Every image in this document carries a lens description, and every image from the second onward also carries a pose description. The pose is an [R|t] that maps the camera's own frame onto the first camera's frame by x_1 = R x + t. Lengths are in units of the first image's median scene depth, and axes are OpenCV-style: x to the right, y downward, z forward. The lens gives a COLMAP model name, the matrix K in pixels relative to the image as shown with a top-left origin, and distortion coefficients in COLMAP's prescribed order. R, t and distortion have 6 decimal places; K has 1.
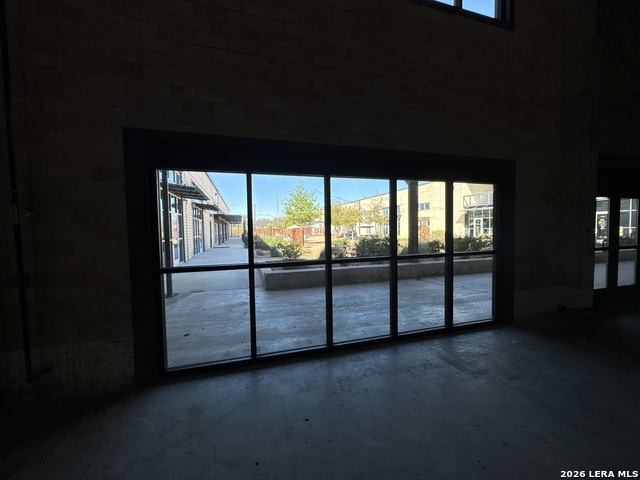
lens RADIAL K [[256.0, 0, 319.3], [0, 256.0, 241.5], [0, 0, 1]] dist [-0.003042, 0.000195]
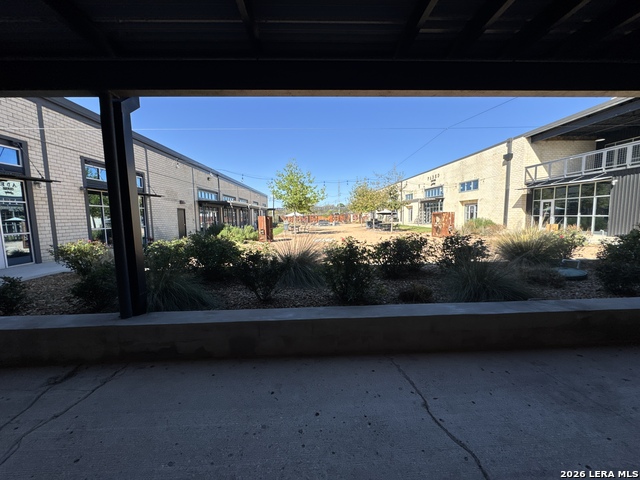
lens RADIAL K [[256.0, 0, 320.2], [0, 256.0, 239.1], [0, 0, 1]] dist [-0.003042, 0.000195]
pose [[0.964804, 0.022214, -0.262029, 0.230358], [-0.010306, 0.998854, 0.046730, -0.016180], [0.262767, -0.042385, 0.963928, 0.218567]]
